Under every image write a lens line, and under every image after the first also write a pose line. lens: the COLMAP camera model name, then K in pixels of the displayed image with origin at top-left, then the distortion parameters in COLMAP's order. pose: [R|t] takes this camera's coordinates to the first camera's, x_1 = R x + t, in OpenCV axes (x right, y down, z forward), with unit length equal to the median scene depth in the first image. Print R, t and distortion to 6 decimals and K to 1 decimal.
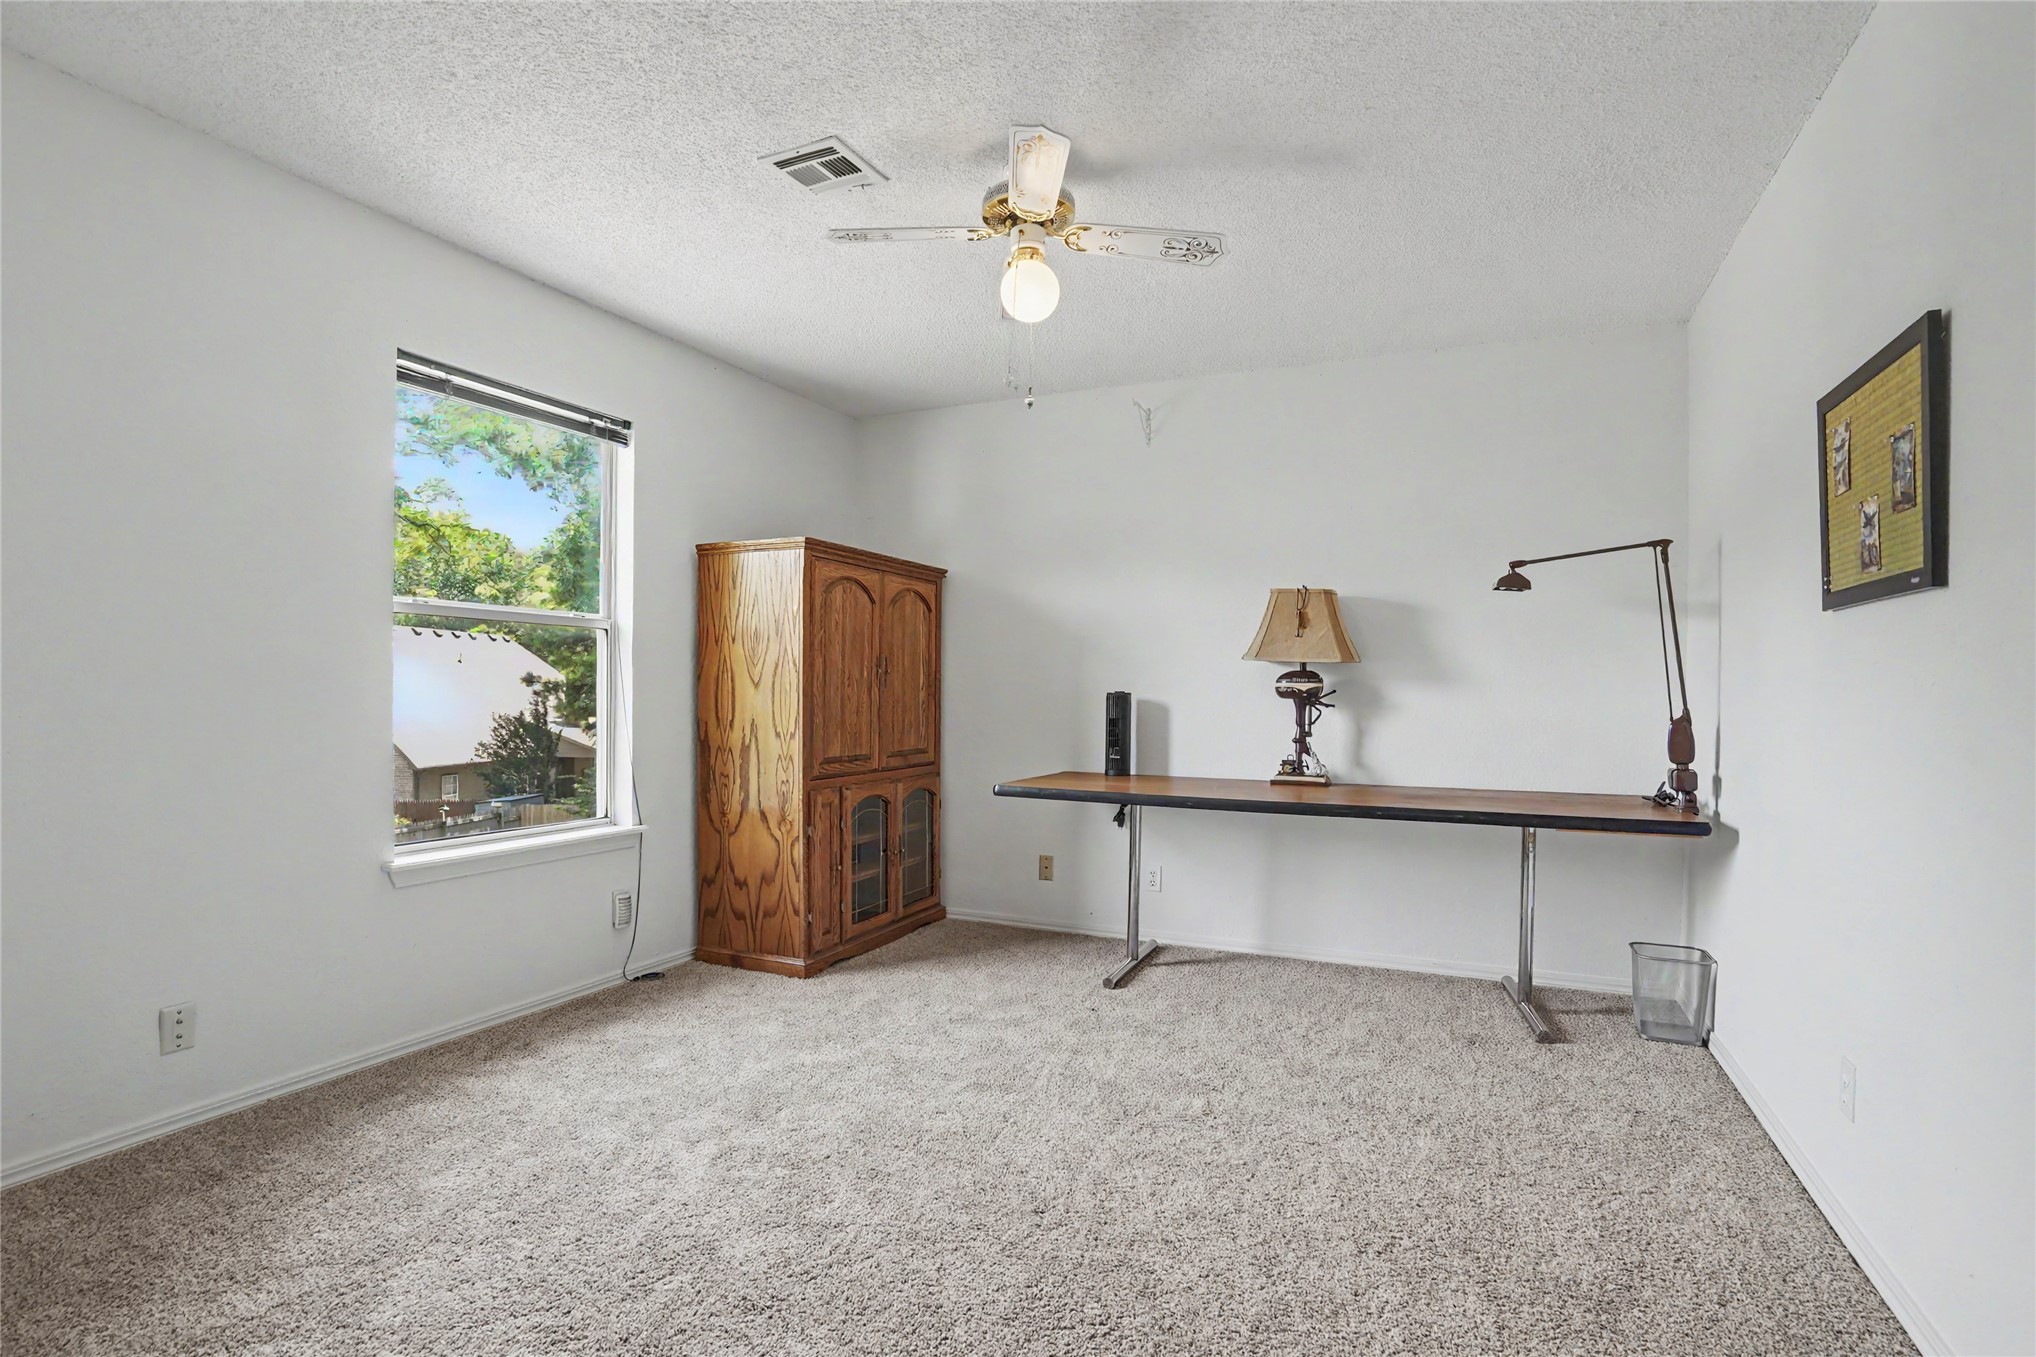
lens RADIAL K [[955.9, 0, 1021.4], [0, 955.9, 675.9], [0, 0, 1]] dist [-0.057393, 0.025059]
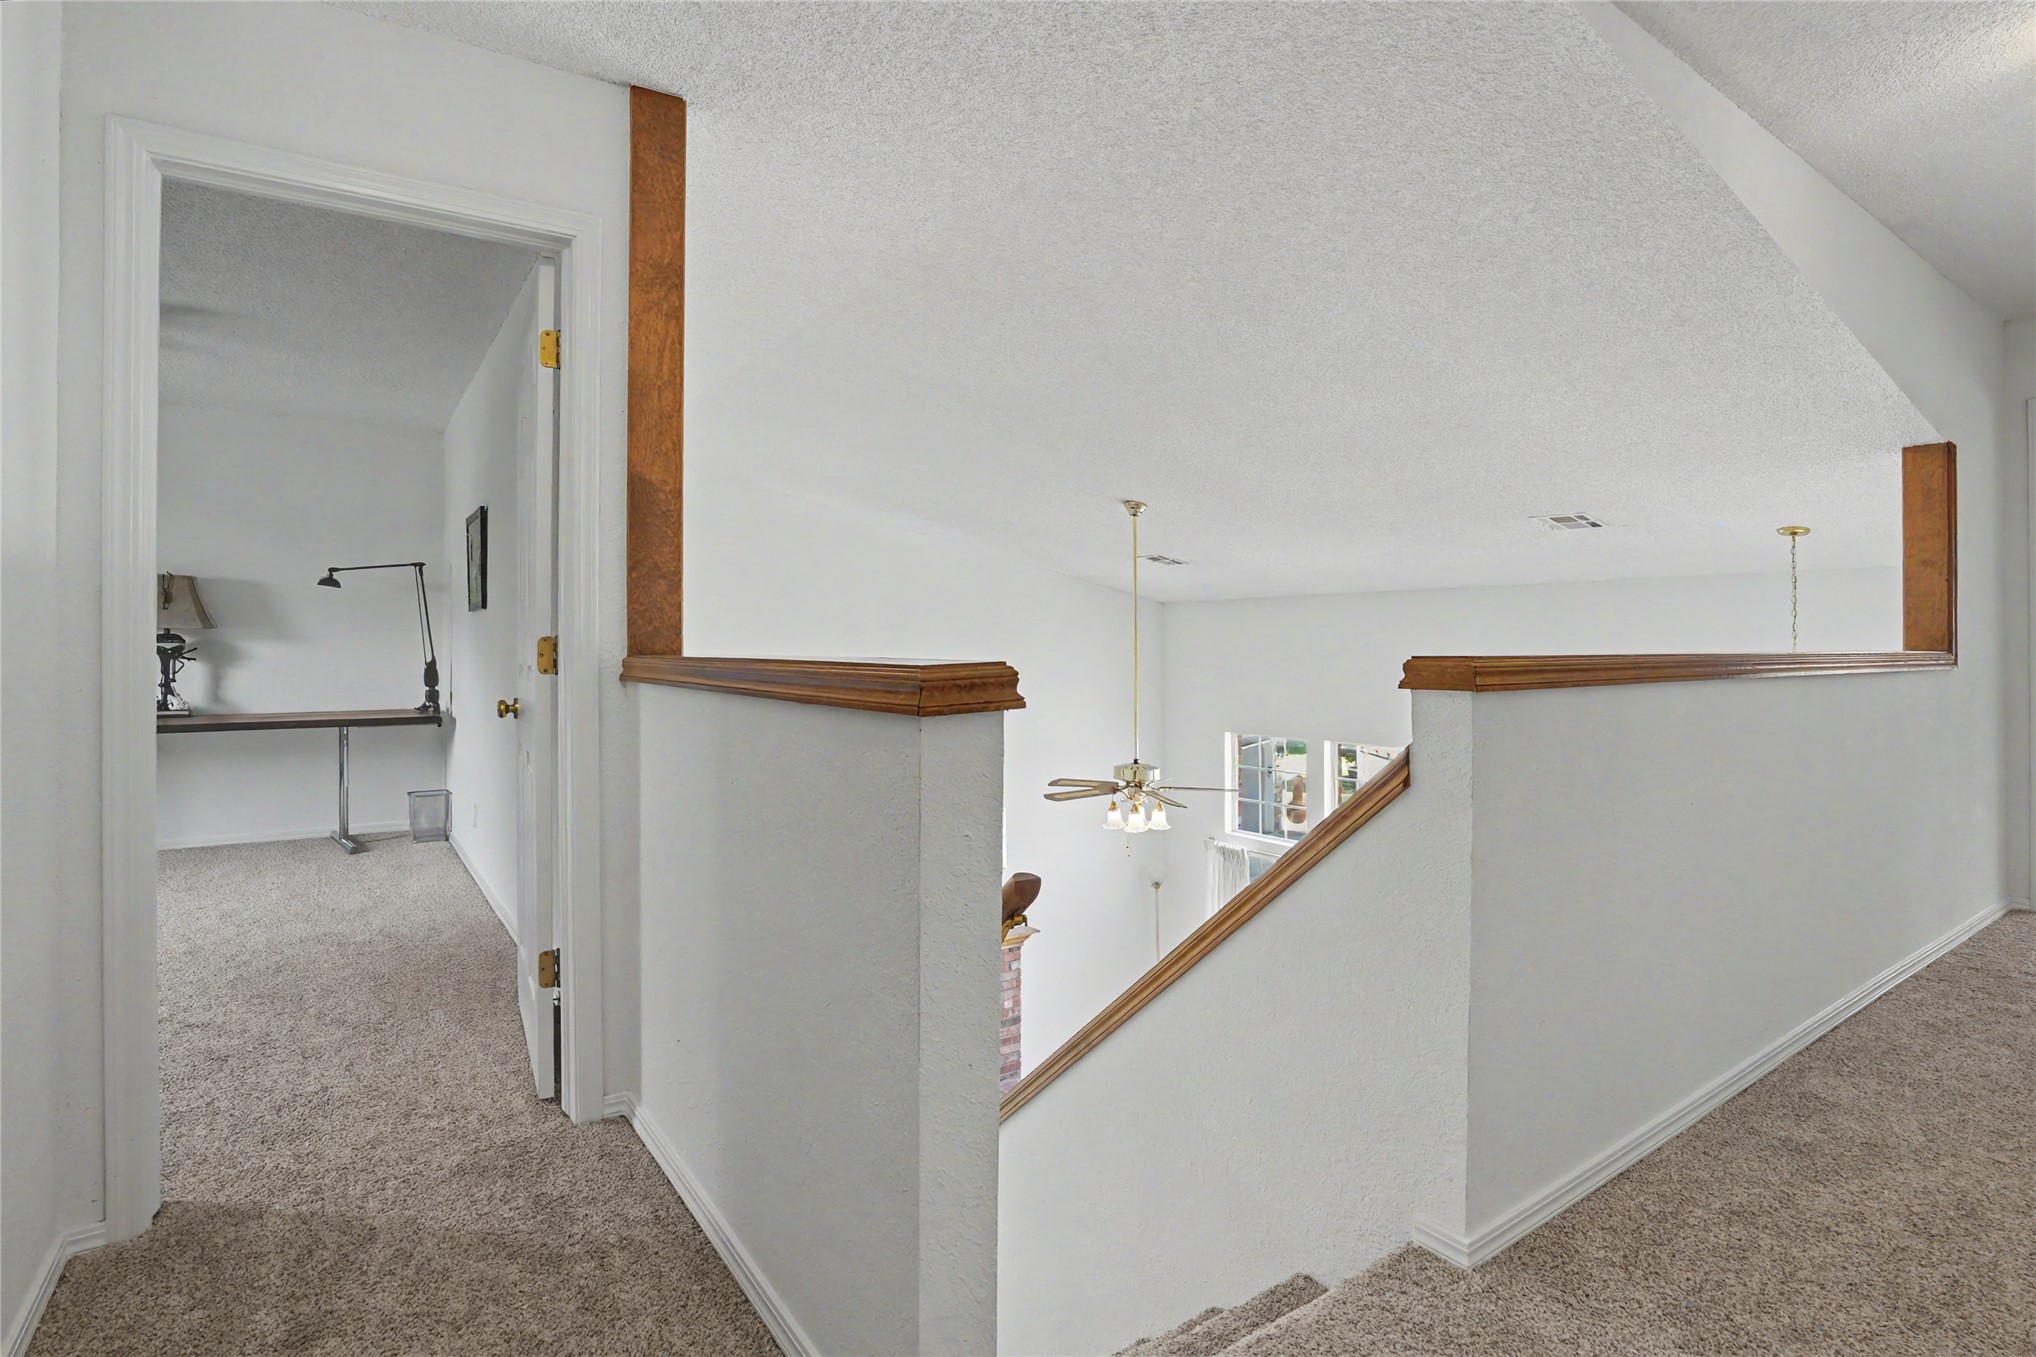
lens RADIAL K [[1018.4, 0, 1020.1], [0, 1018.4, 654.3], [0, 0, 1]] dist [-0.024341, 0.000079]
pose [[0.507546, -0.016045, 0.861475, -0.339159], [-0.008737, 0.999679, 0.023767, -0.022002], [-0.861580, -0.019590, 0.507243, -0.827054]]
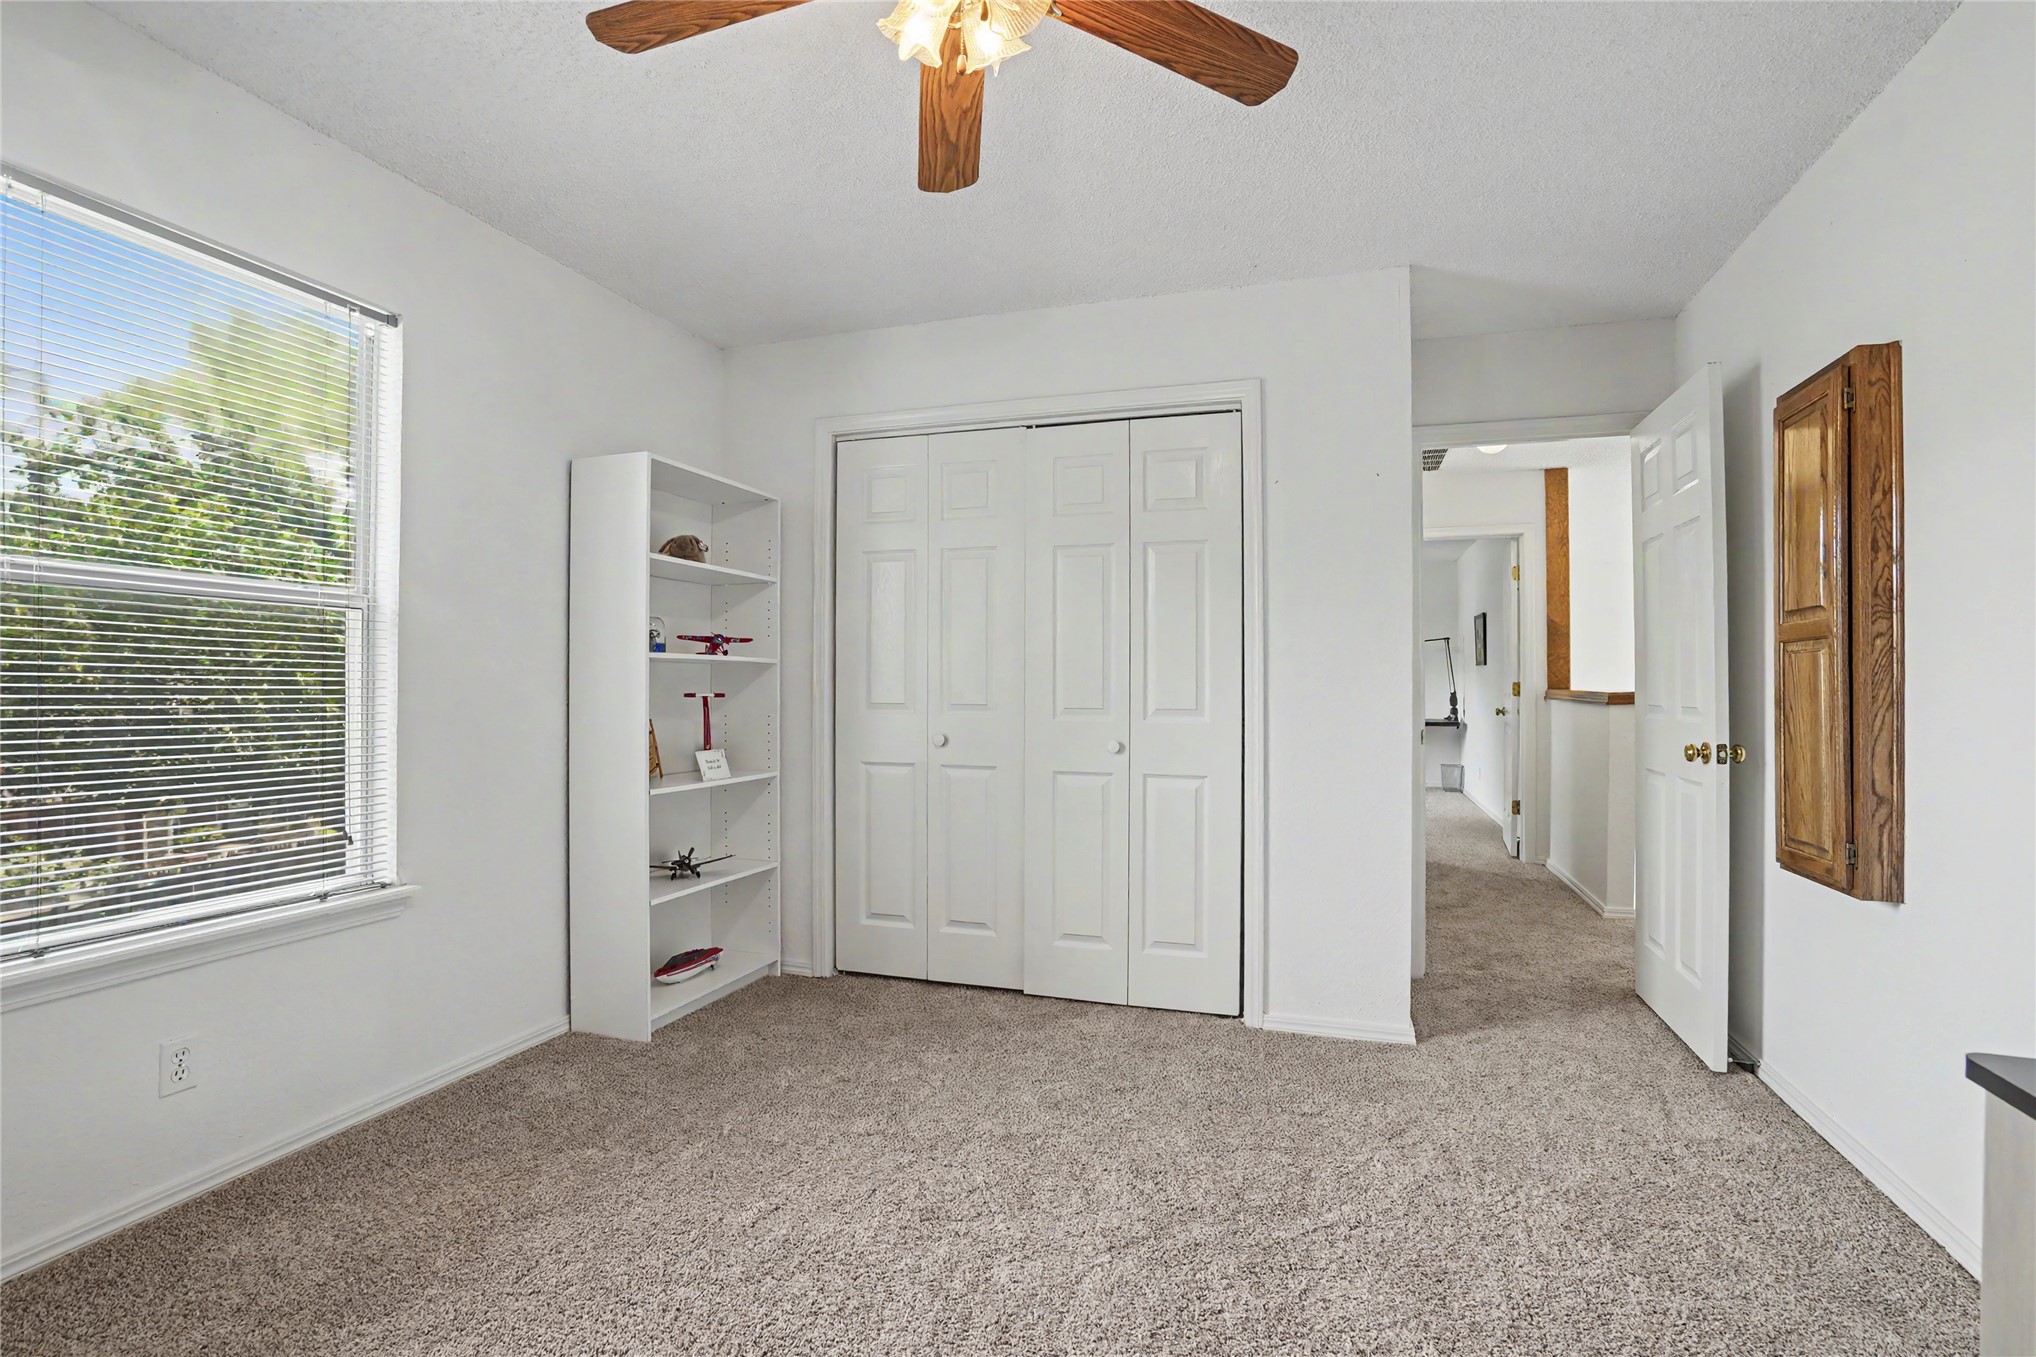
lens RADIAL K [[955.9, 0, 1021.4], [0, 955.9, 675.9], [0, 0, 1]] dist [-0.057393, 0.025059]
pose [[0.993699, -0.013827, 0.111221, -0.970889], [0.012797, 0.999868, 0.009968, -0.053767], [-0.111344, -0.008481, 0.993746, -1.771385]]
